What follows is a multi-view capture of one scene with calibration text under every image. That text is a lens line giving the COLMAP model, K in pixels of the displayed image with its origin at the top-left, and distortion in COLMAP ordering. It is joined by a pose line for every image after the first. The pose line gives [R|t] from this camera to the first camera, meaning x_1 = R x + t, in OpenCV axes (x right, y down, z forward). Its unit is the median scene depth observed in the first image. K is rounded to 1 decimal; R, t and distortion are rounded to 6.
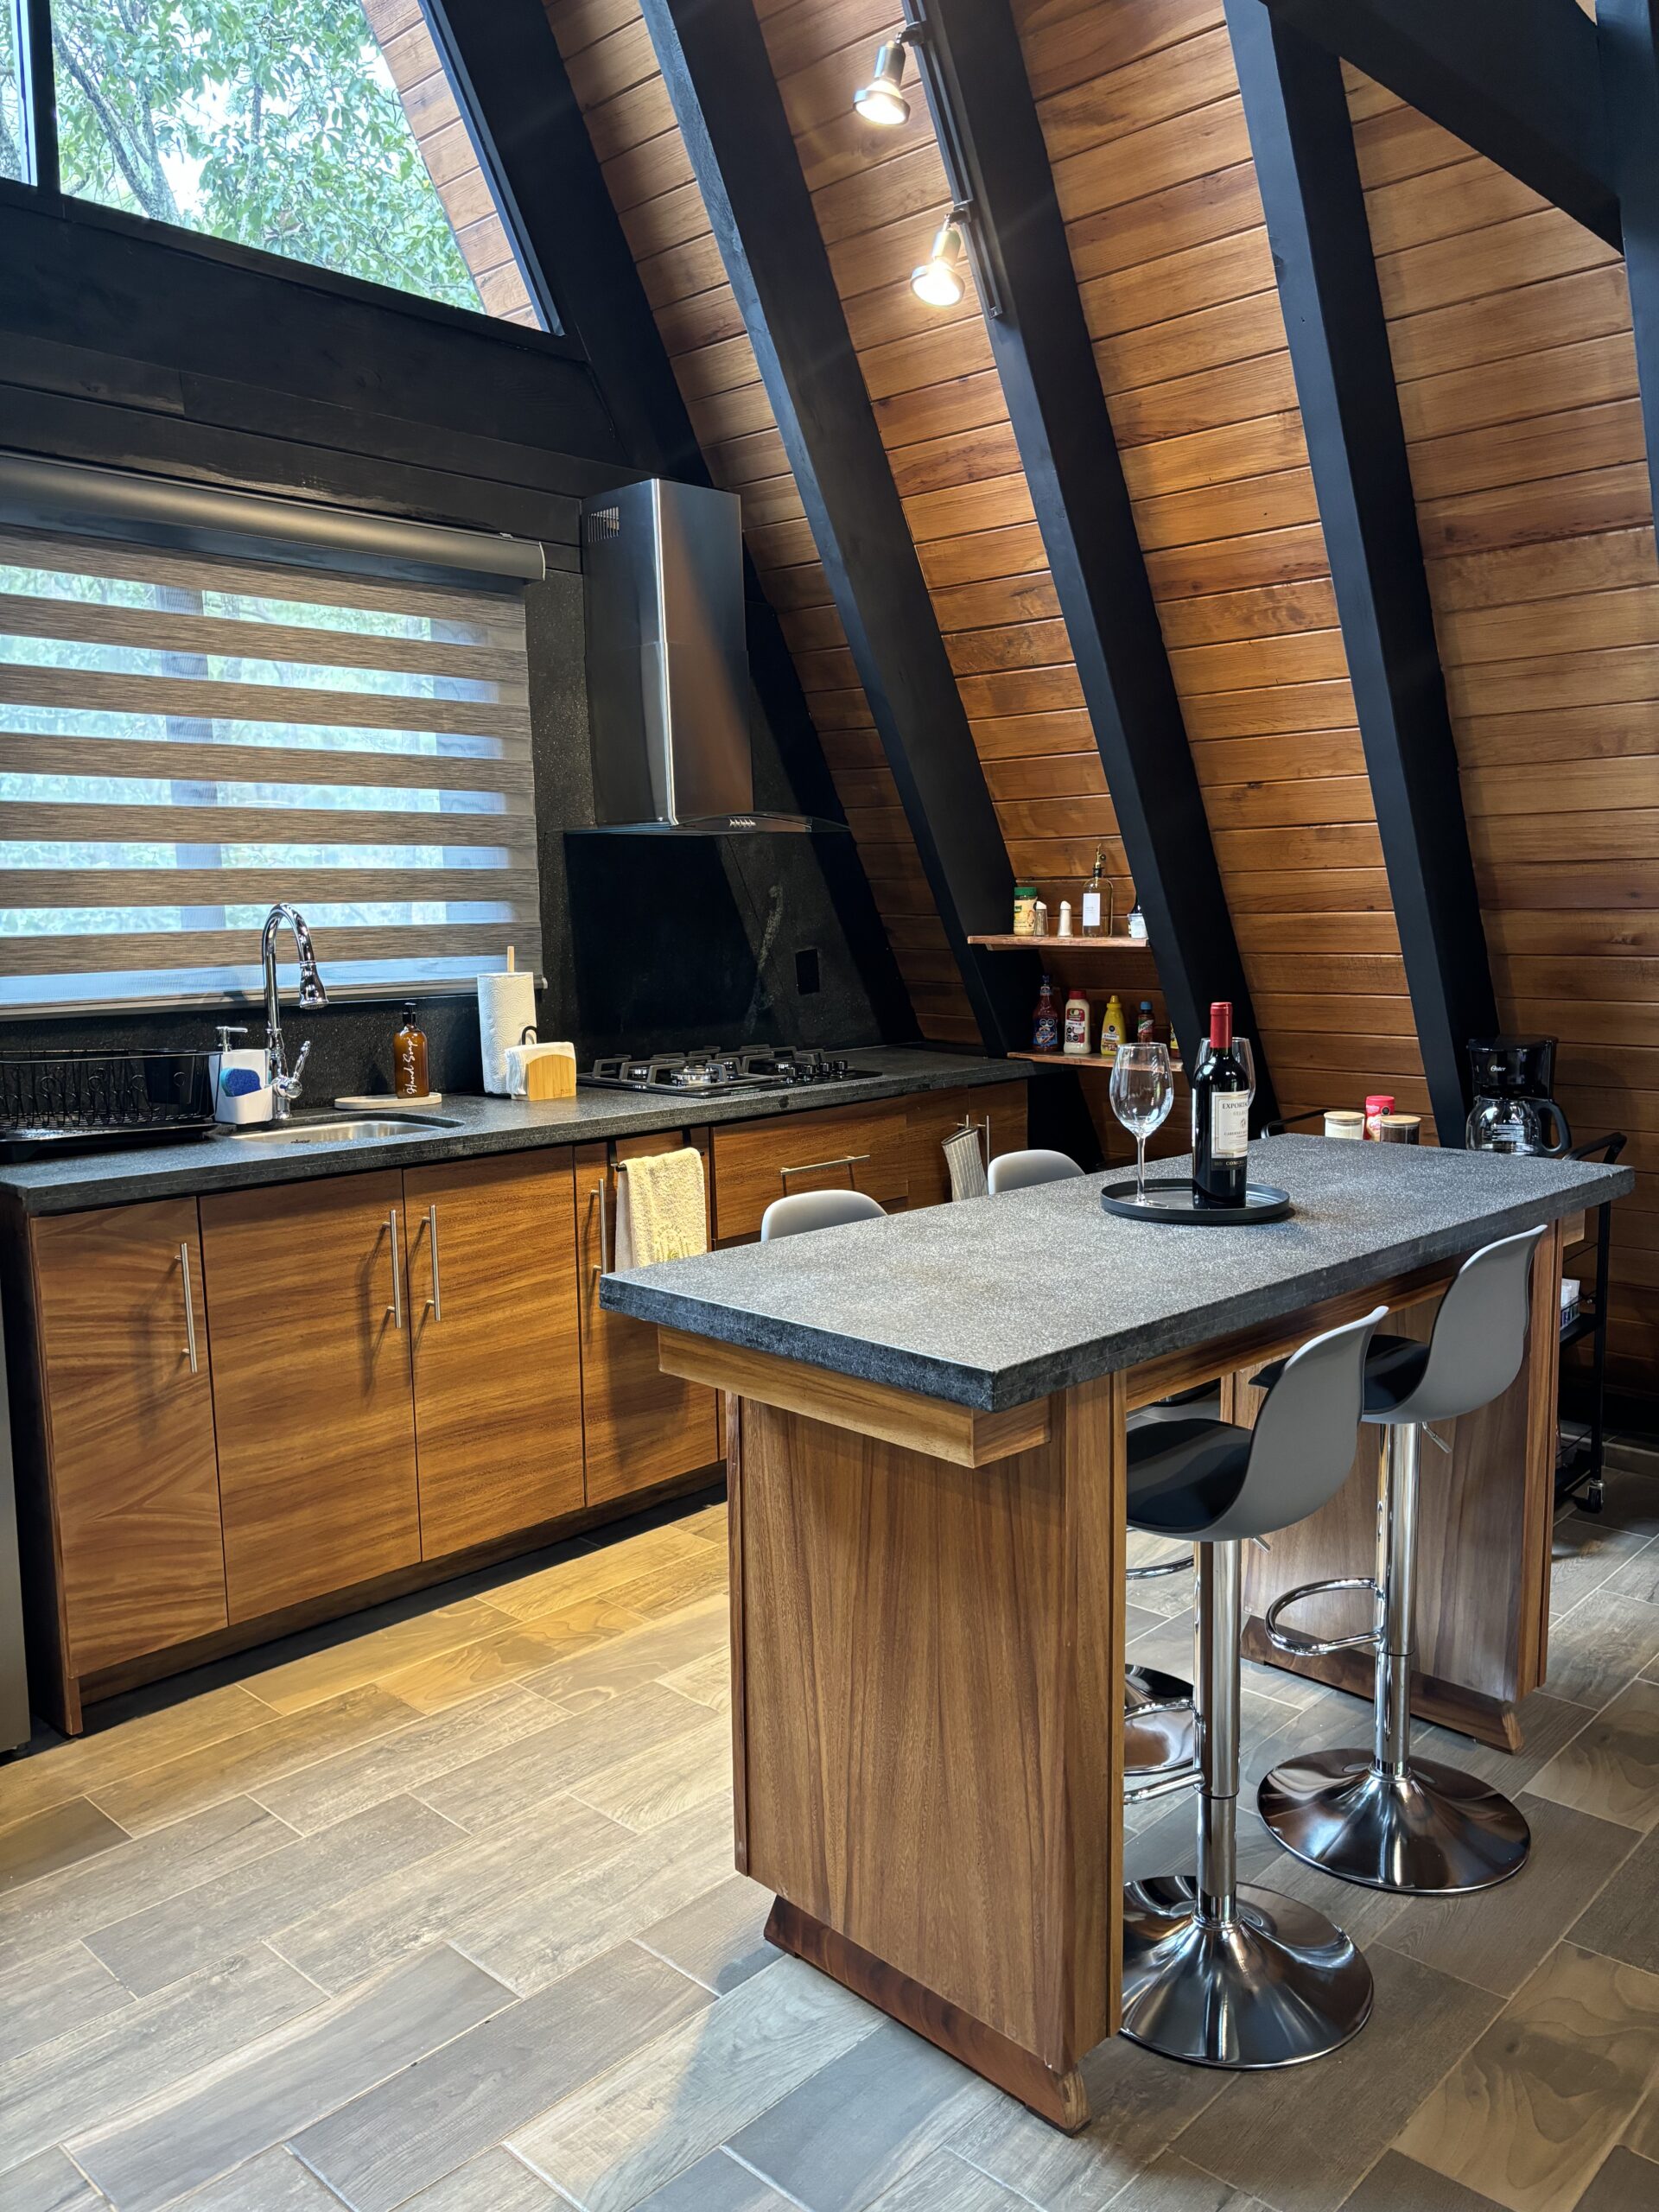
lens RADIAL K [[1645.3, 0, 834.1], [0, 1645.3, 1110.6], [0, 0, 1]] dist [0.013114, -0.018086]
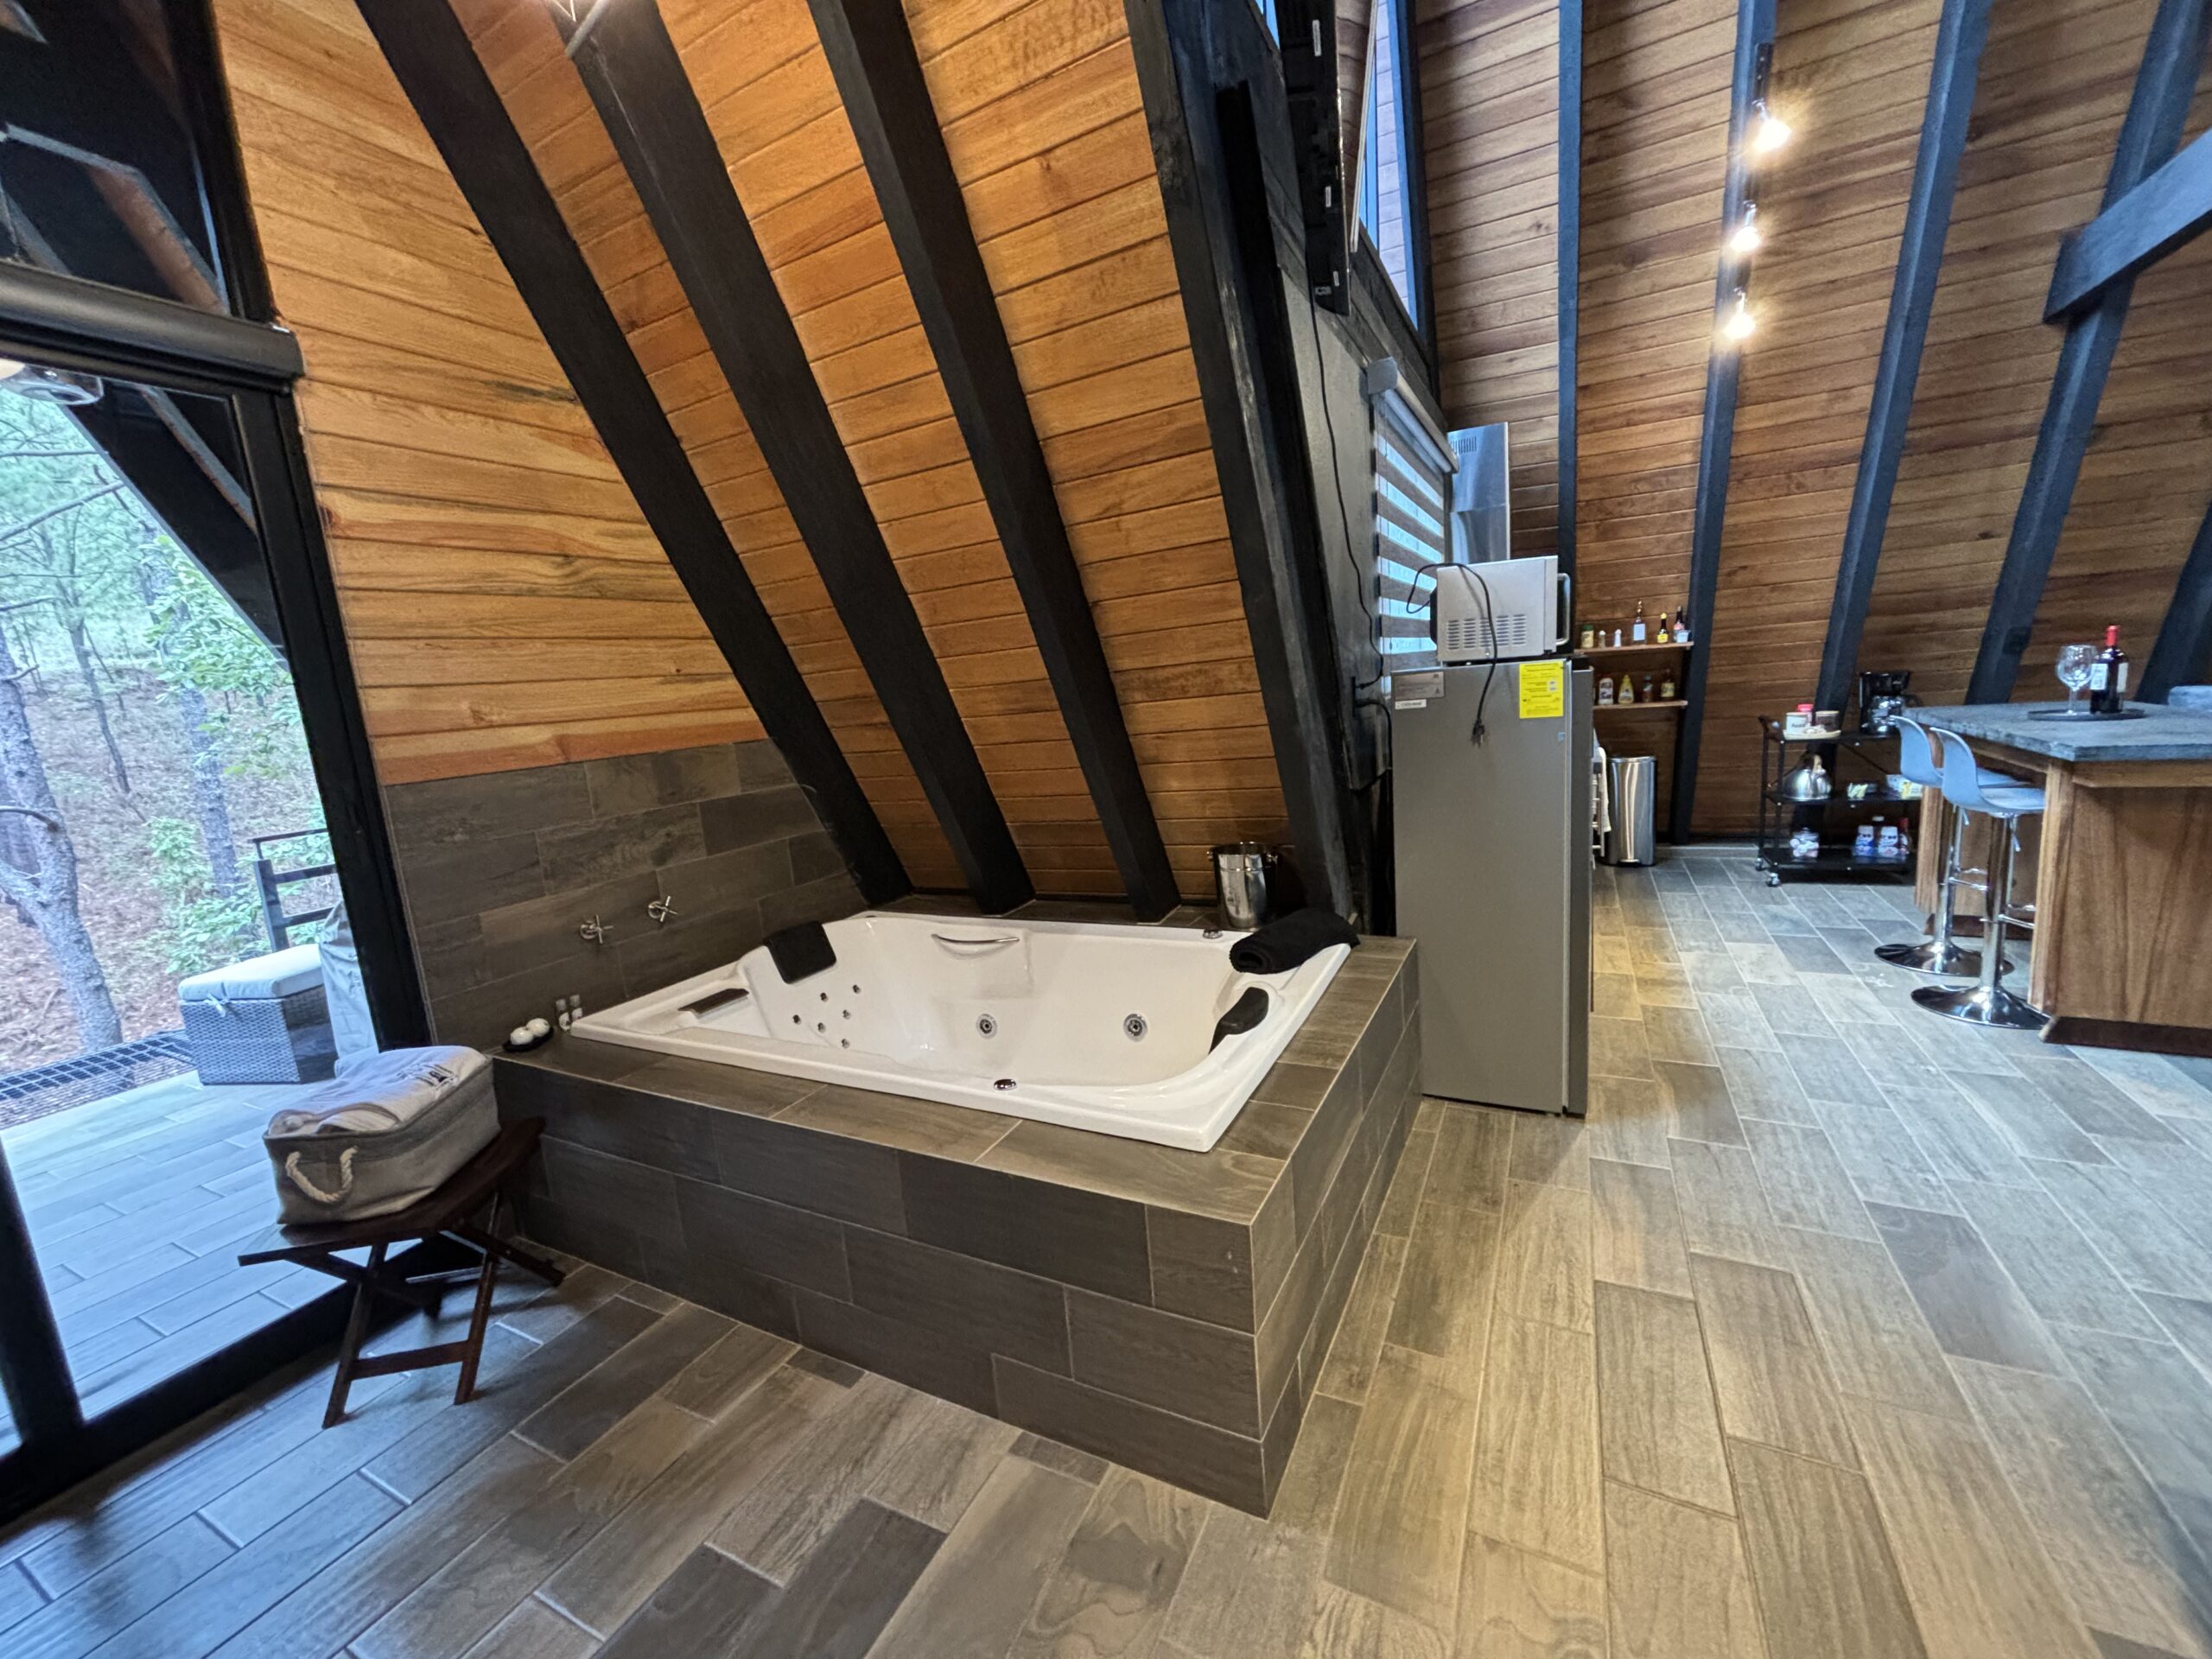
lens RADIAL K [[881.3, 0, 1159.2], [0, 881.3, 812.9], [0, 0, 1]] dist [-0.004012, 0.002565]
pose [[0.959080, -0.105038, 0.262930, -0.827698], [0.098916, 0.994428, 0.036453, 0.007443], [-0.265293, -0.008954, 0.964126, 0.075253]]
